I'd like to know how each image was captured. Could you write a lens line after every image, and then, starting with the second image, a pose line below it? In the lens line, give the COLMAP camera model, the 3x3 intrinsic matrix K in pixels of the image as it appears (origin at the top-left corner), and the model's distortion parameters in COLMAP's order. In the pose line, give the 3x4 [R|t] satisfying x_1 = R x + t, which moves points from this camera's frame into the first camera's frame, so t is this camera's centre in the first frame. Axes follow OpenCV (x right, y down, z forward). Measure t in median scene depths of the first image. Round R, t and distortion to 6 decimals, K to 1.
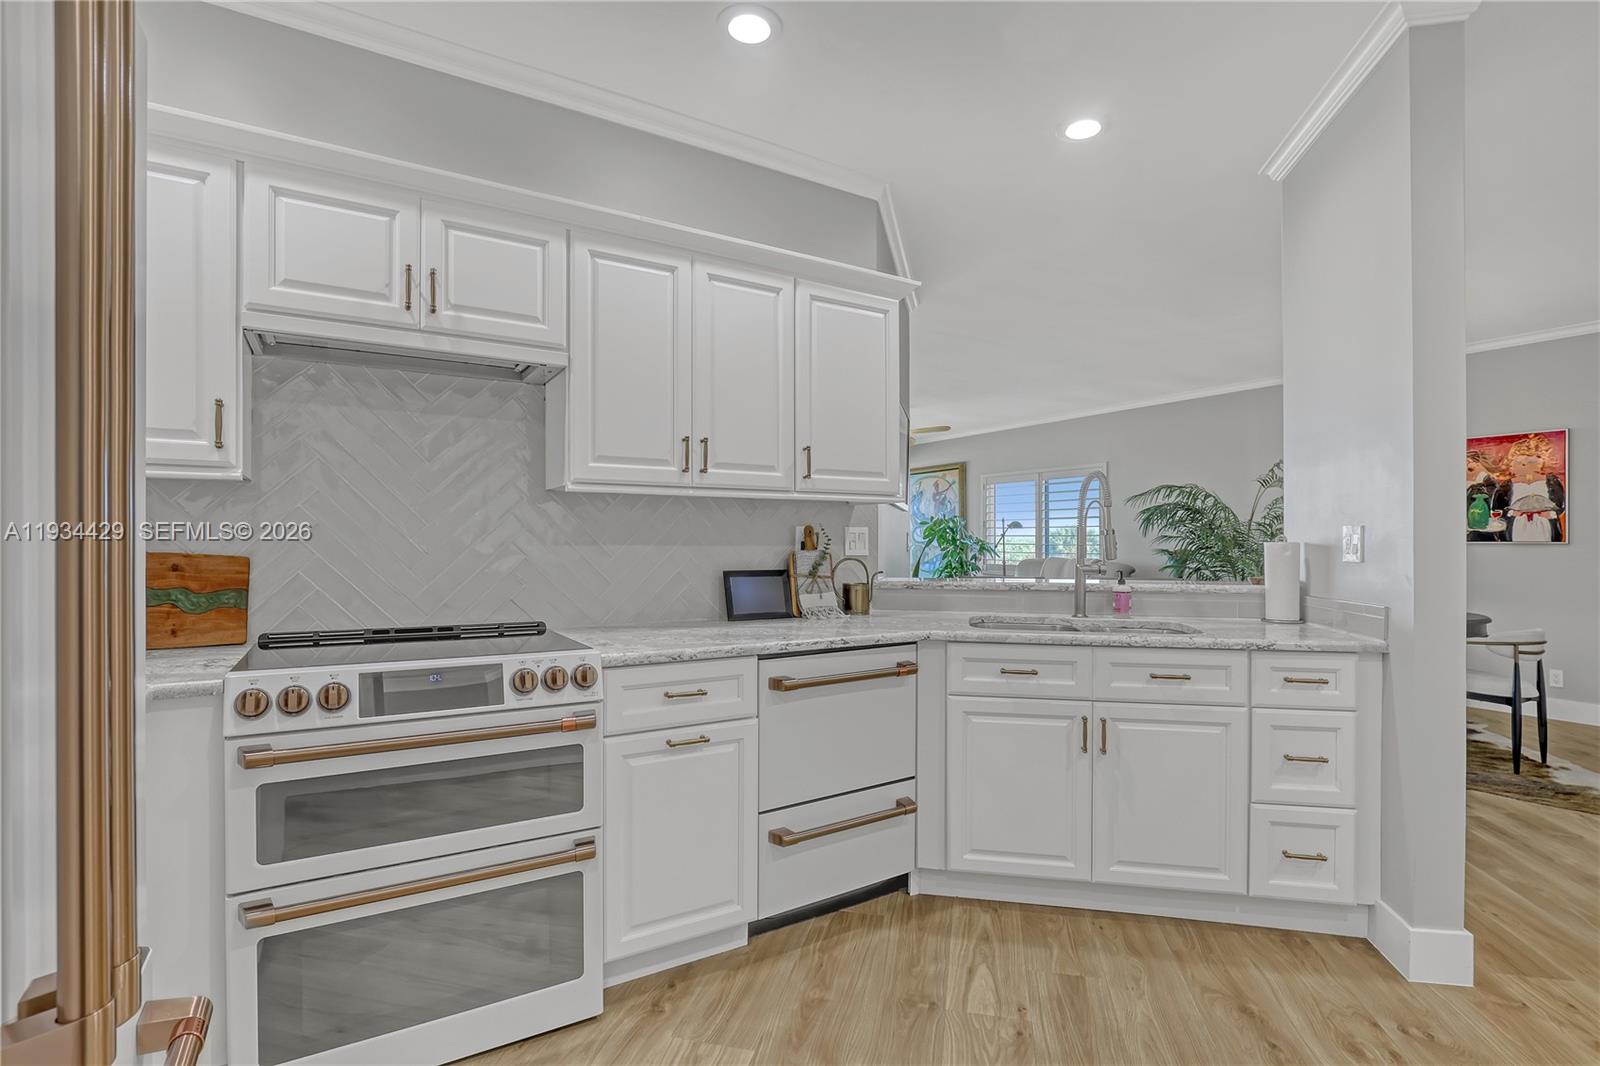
lens RADIAL K [[751.6, 0, 802.5], [0, 751.6, 538.4], [0, 0, 1]] dist [-0.035218, 0.006979]
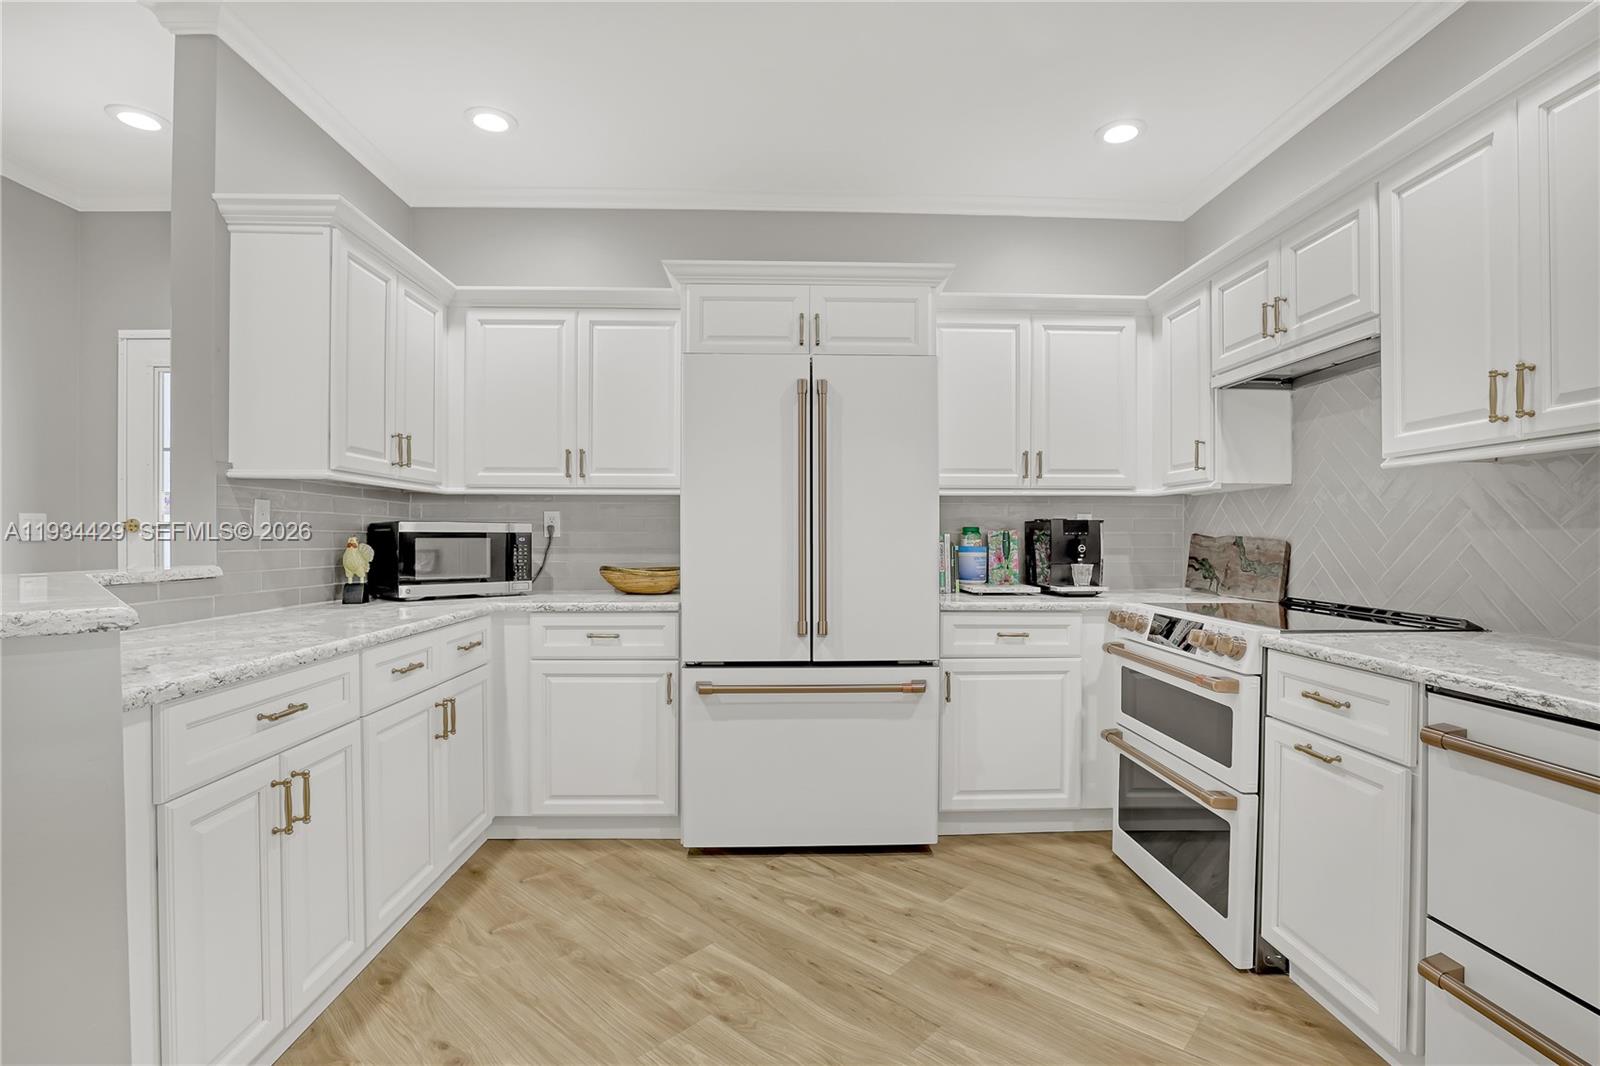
lens RADIAL K [[740.9, 0, 803.7], [0, 740.9, 538.7], [0, 0, 1]] dist [-0.035757, 0.006728]
pose [[-0.497812, -0.002074, -0.867282, 0.811589], [0.000941, 0.999995, -0.002931, 0.023603], [0.867284, -0.002275, -0.497808, 0.843969]]
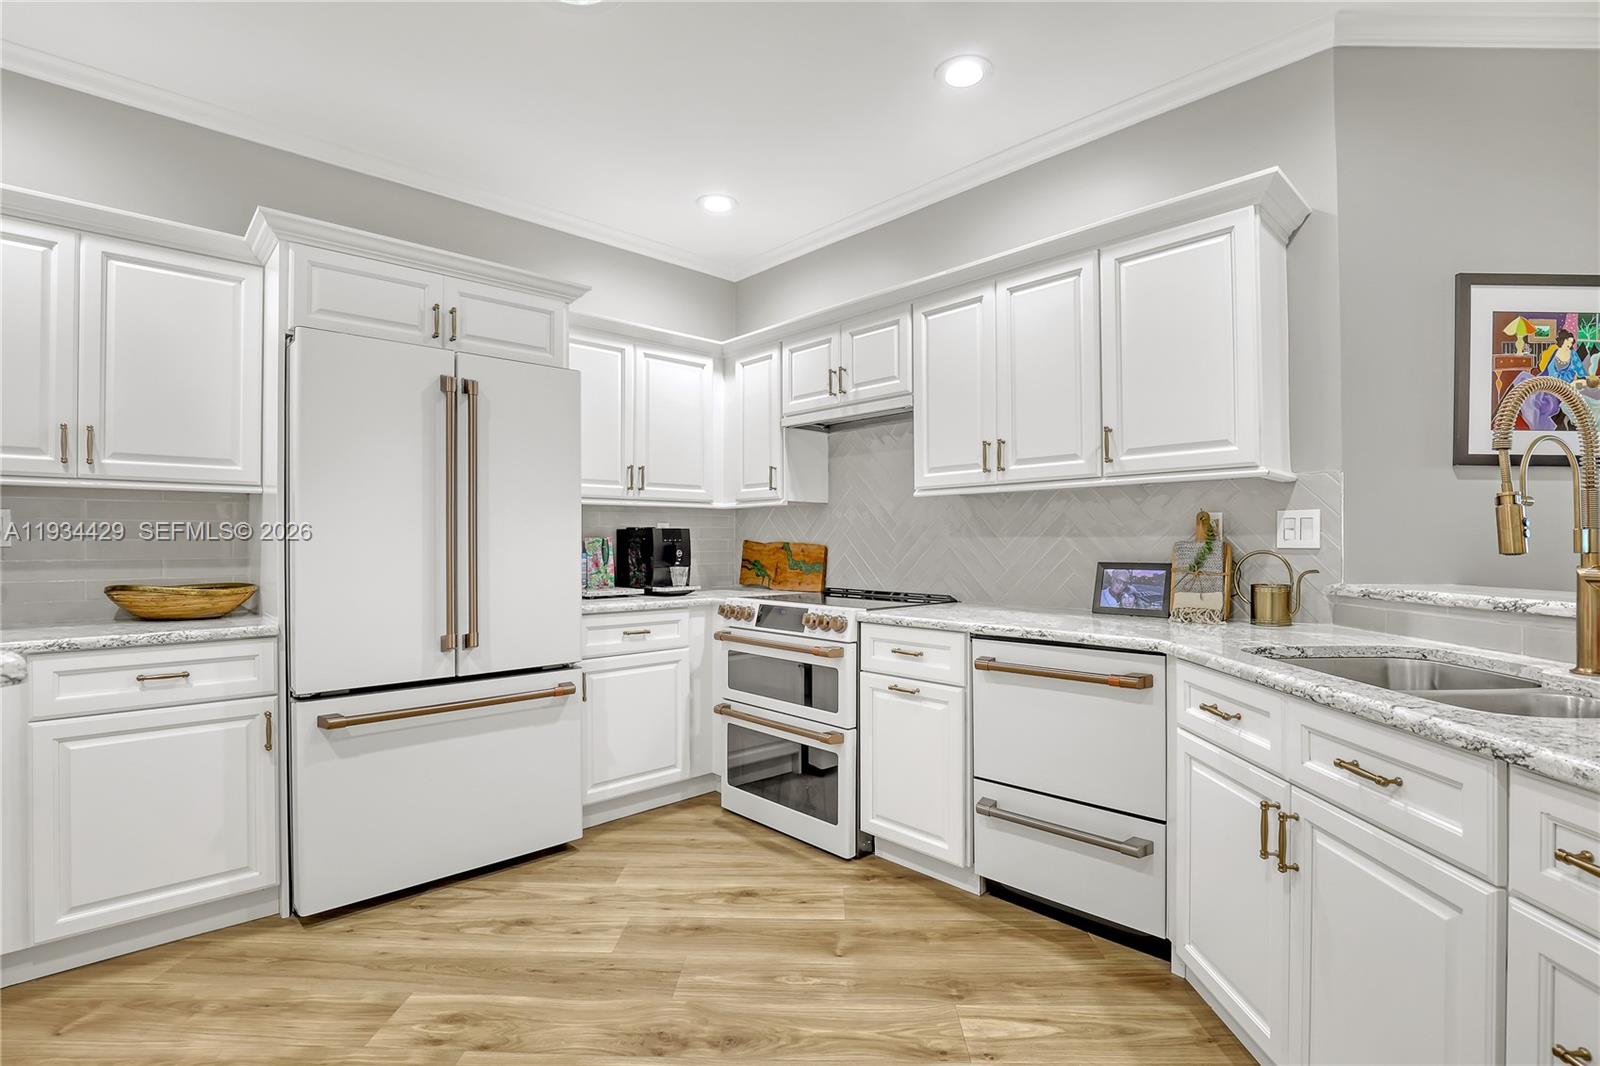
lens RADIAL K [[751.6, 0, 802.5], [0, 751.6, 538.4], [0, 0, 1]] dist [-0.035218, 0.006979]
pose [[0.199177, -0.009580, -0.979917, 0.992890], [0.008490, 0.999932, -0.008050, 0.021425], [0.979927, -0.006716, 0.199244, 0.540642]]
